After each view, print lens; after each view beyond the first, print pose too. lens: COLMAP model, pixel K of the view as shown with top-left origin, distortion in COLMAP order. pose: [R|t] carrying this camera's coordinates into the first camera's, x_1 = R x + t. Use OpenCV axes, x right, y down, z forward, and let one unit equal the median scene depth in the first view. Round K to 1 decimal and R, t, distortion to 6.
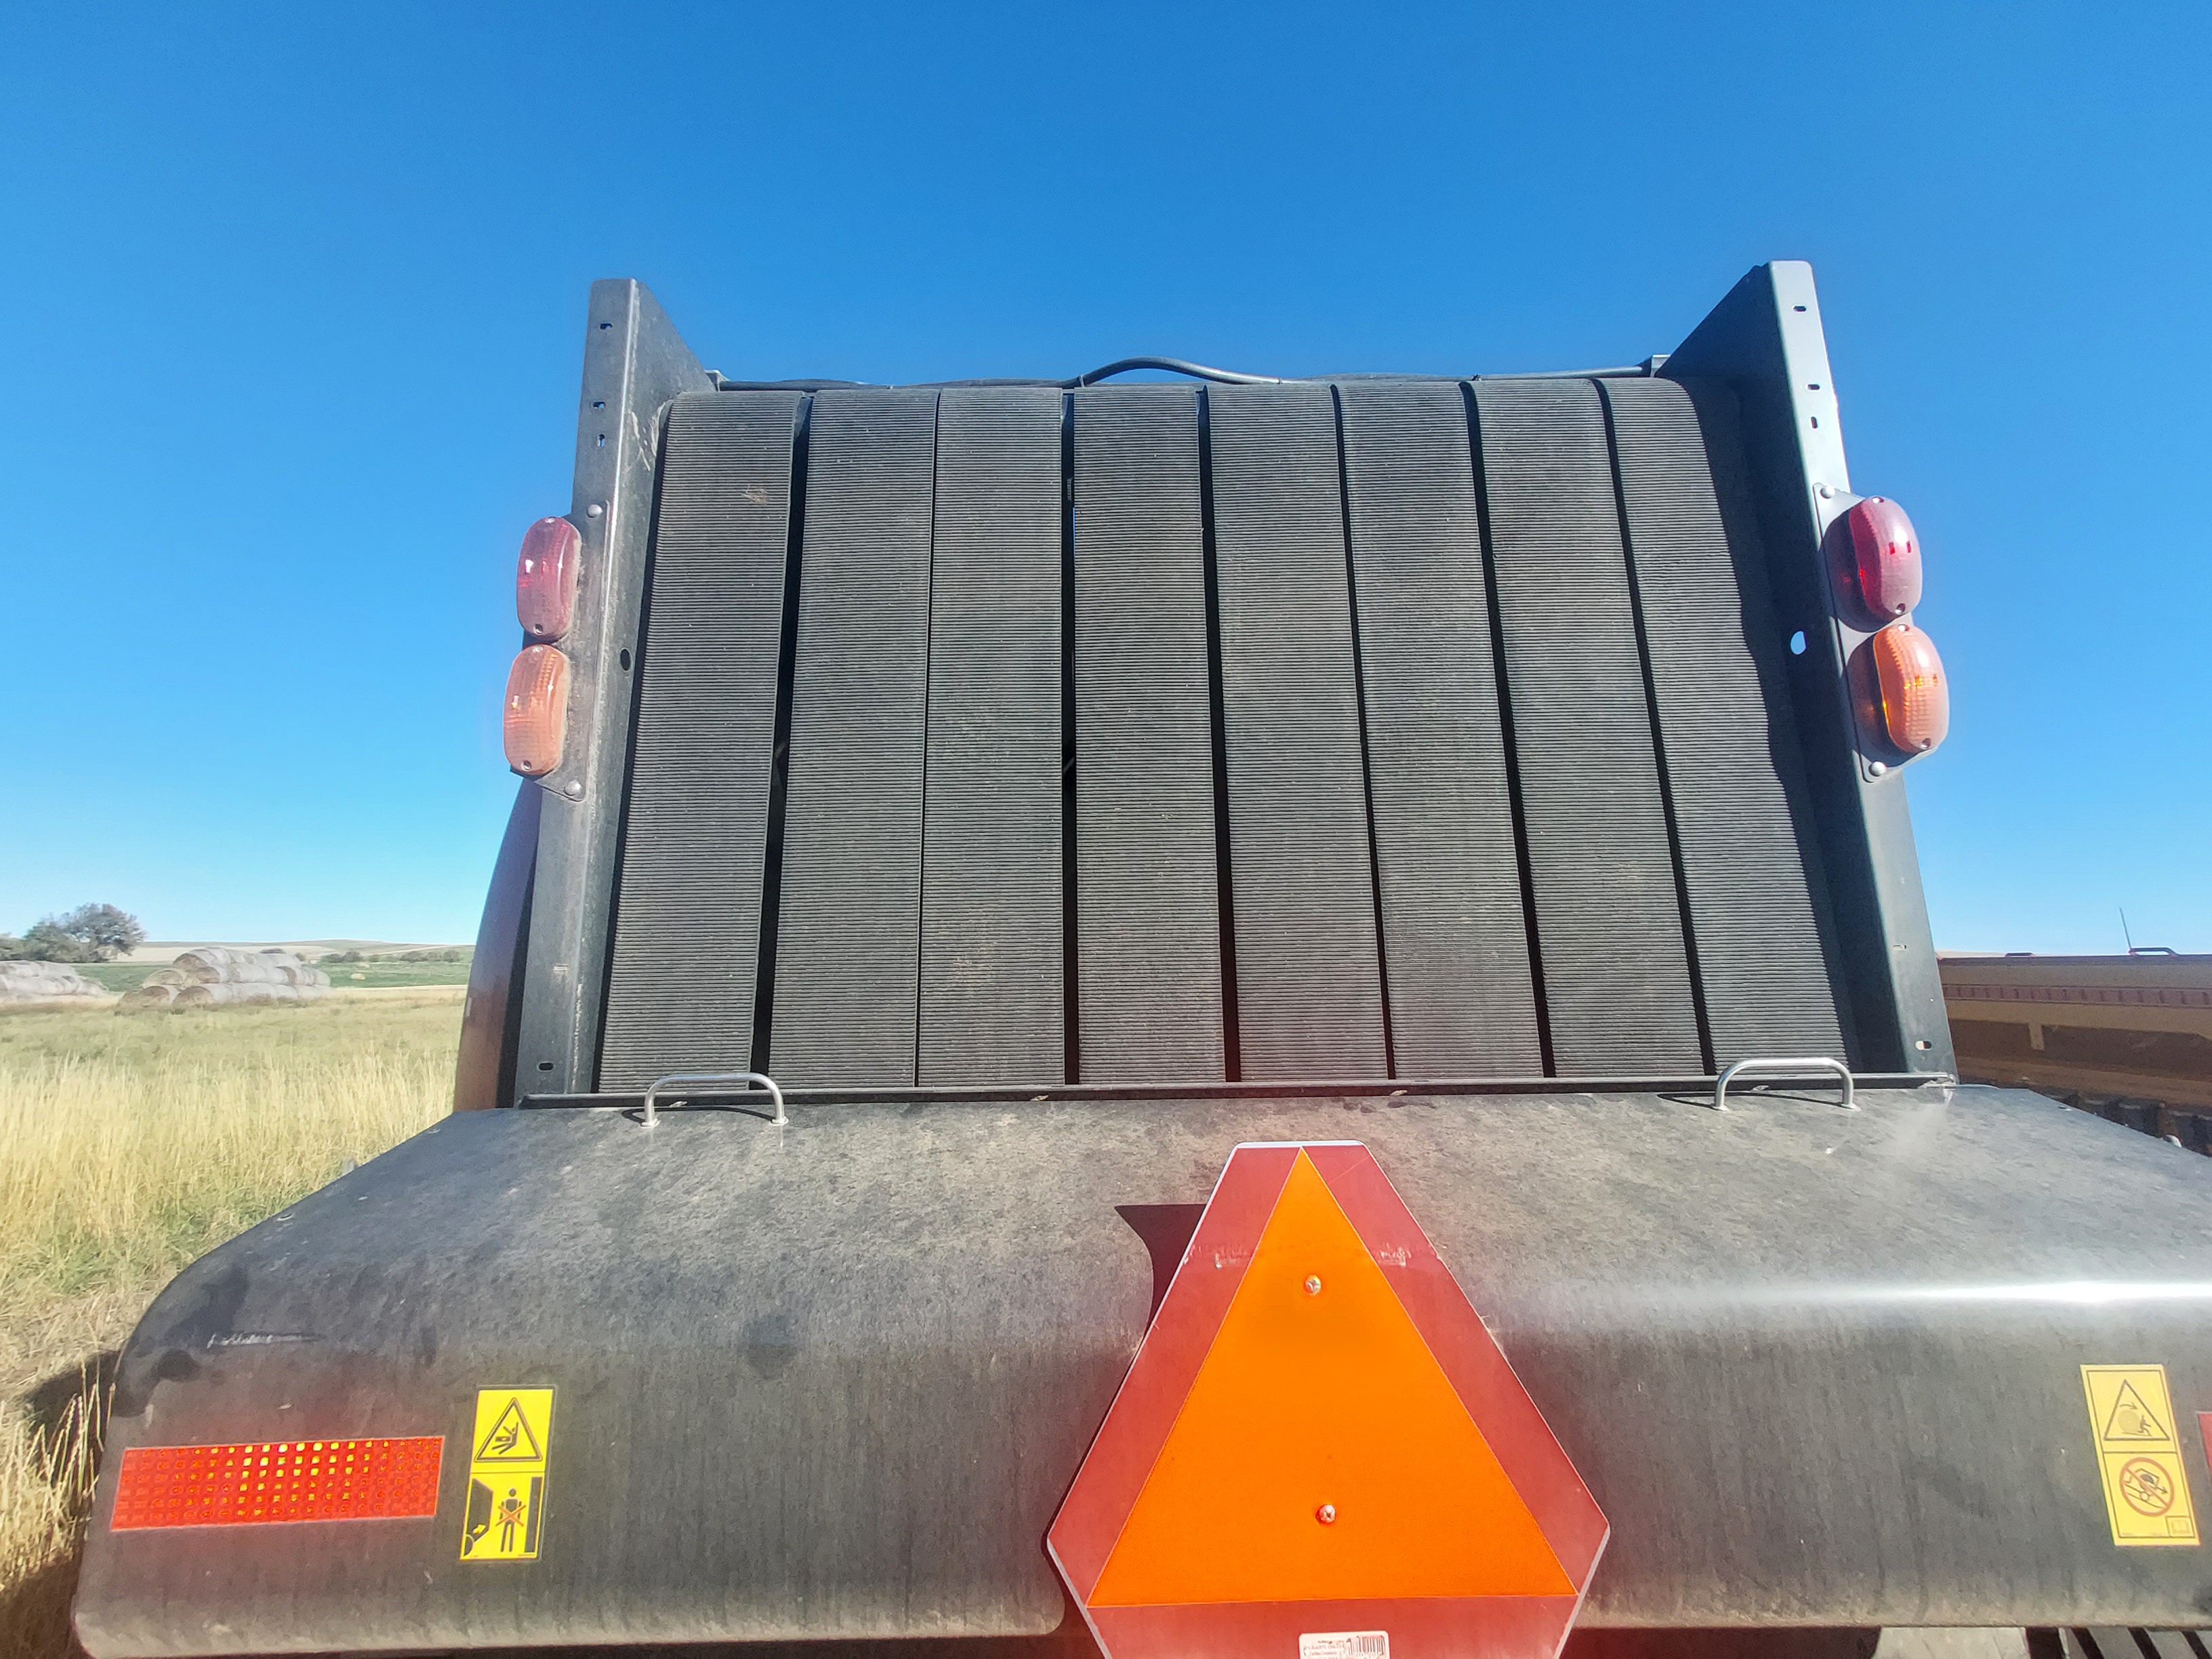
lens RADIAL K [[881.0, 0, 1104.8], [0, 881.0, 823.8], [0, 0, 1]] dist [0.002137, 0.000257]
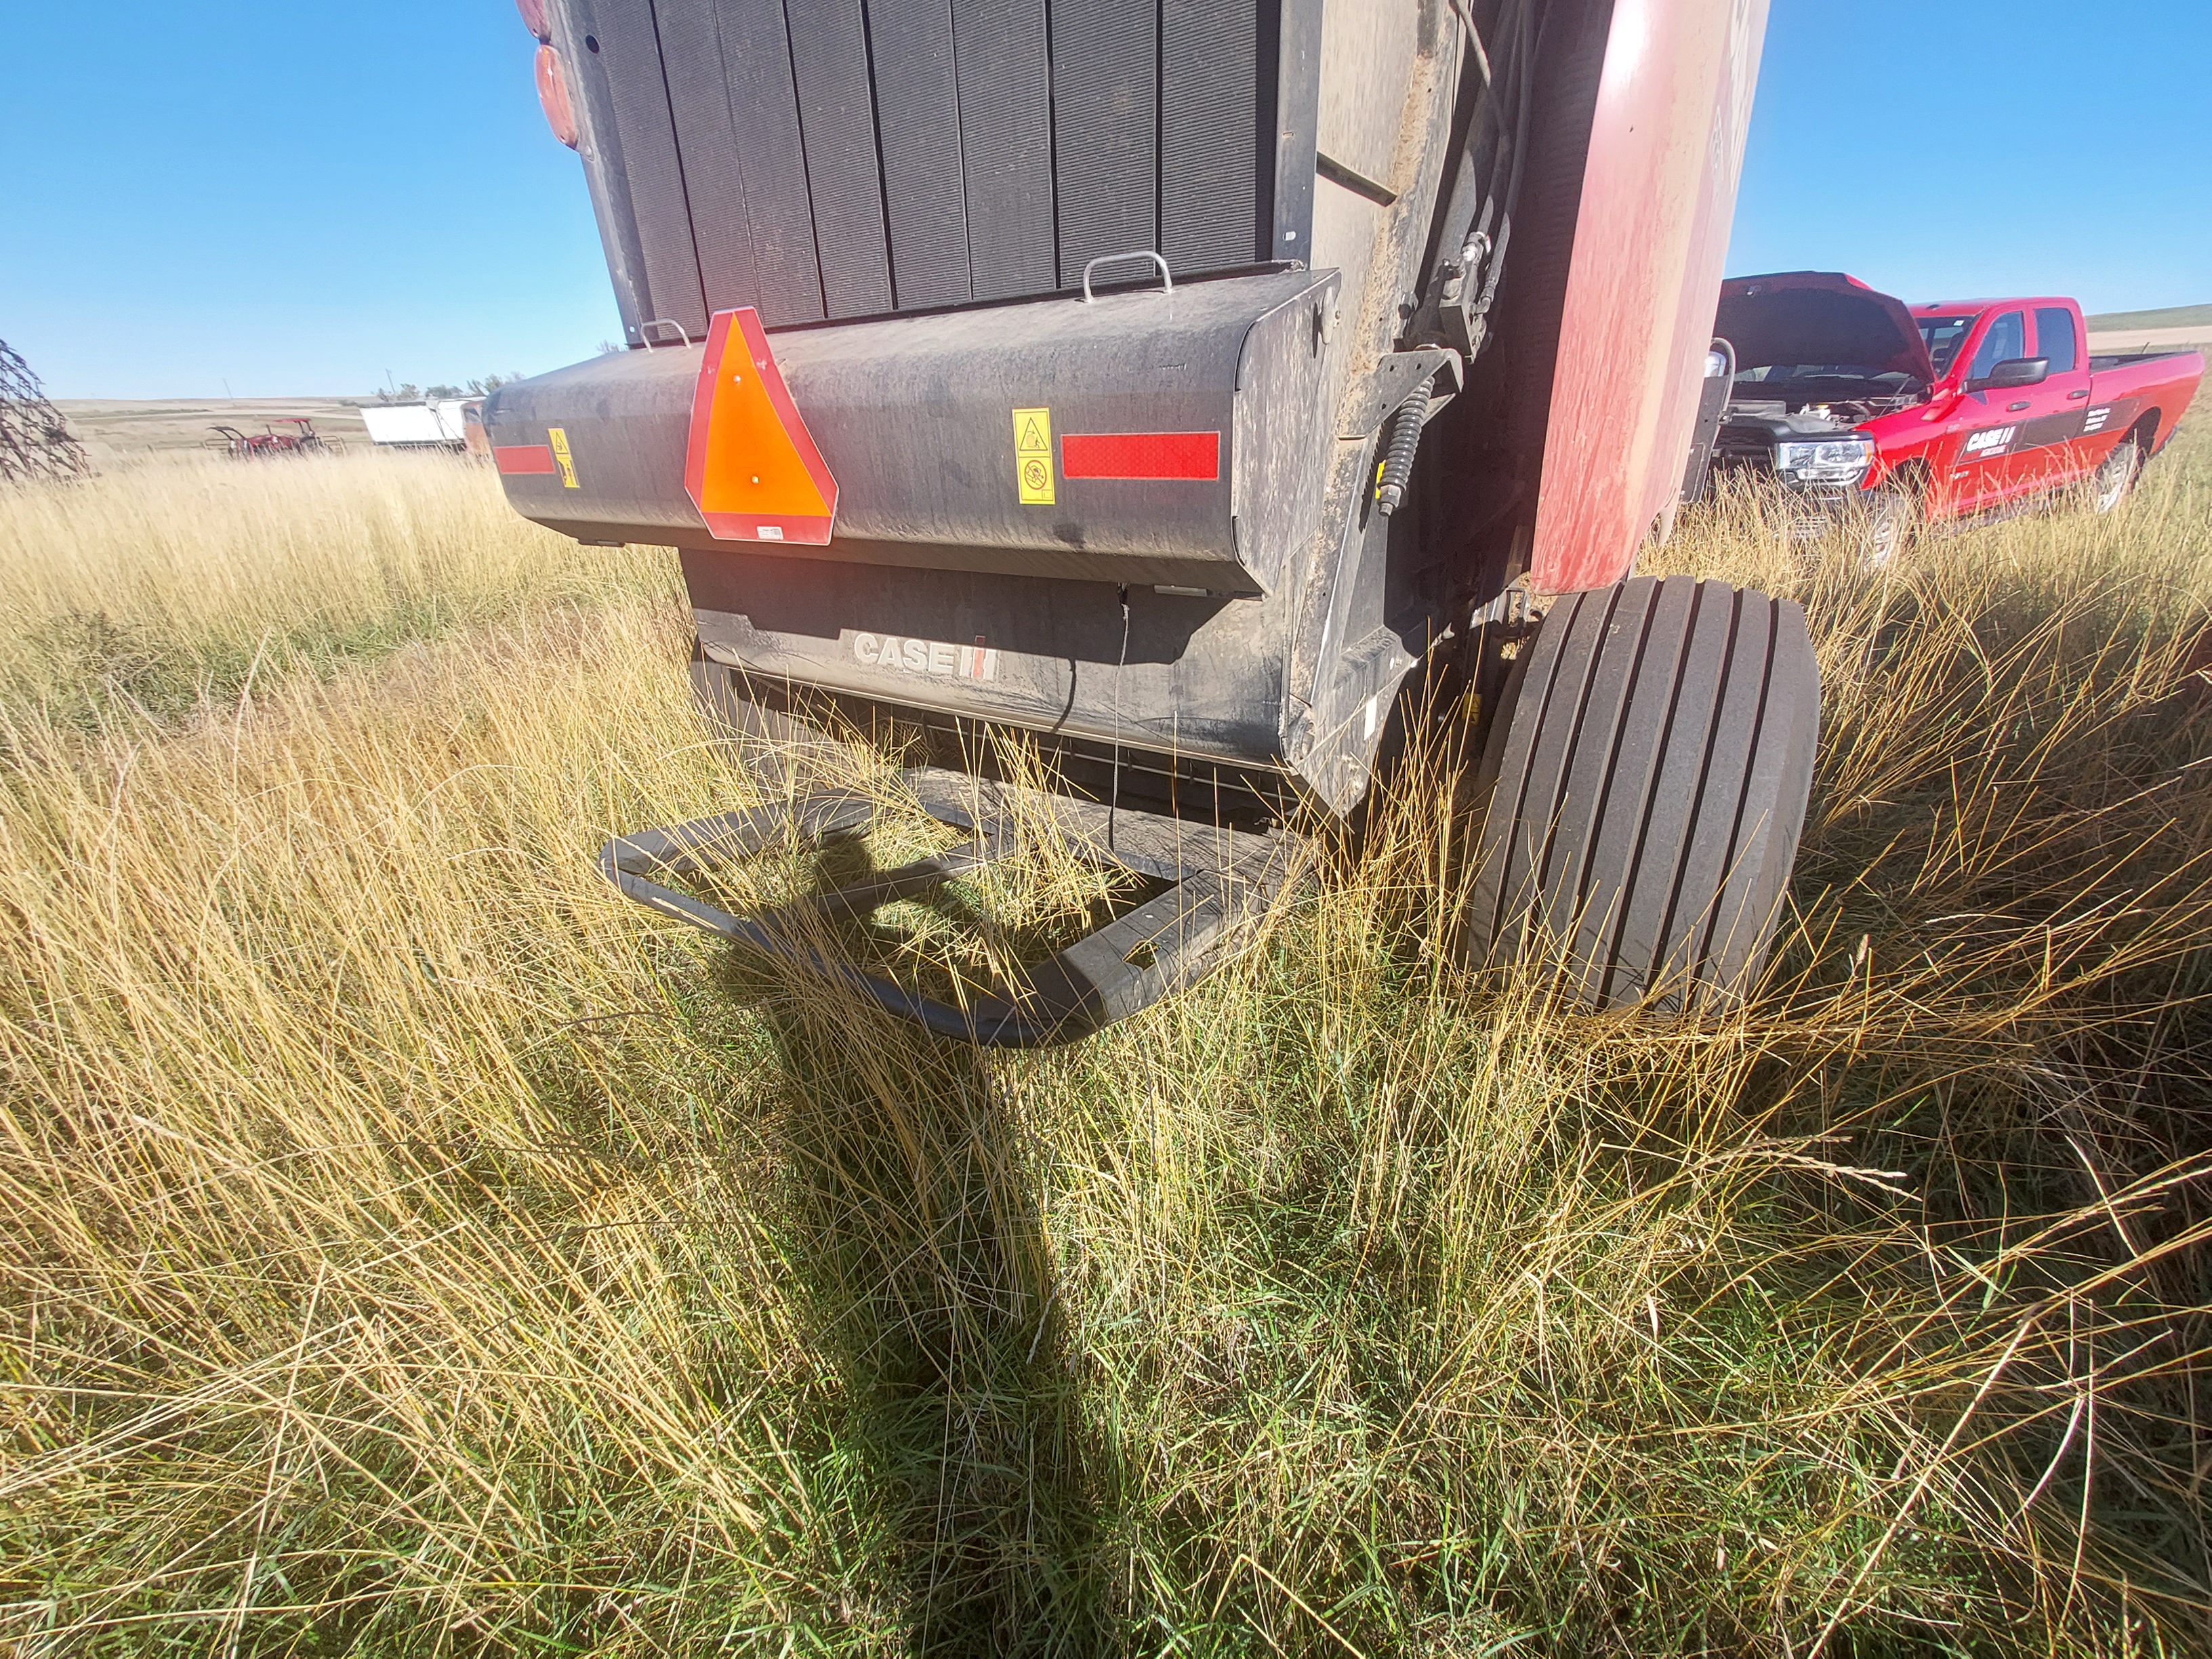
lens RADIAL K [[881.0, 0, 1104.8], [0, 881.0, 833.2], [0, 0, 1]] dist [0.002137, 0.000257]
pose [[0.836677, 0.221956, -0.500707, 2.393311], [0.119740, 0.817961, 0.562674, 0.336209], [0.534448, -0.530731, 0.657792, -0.548314]]
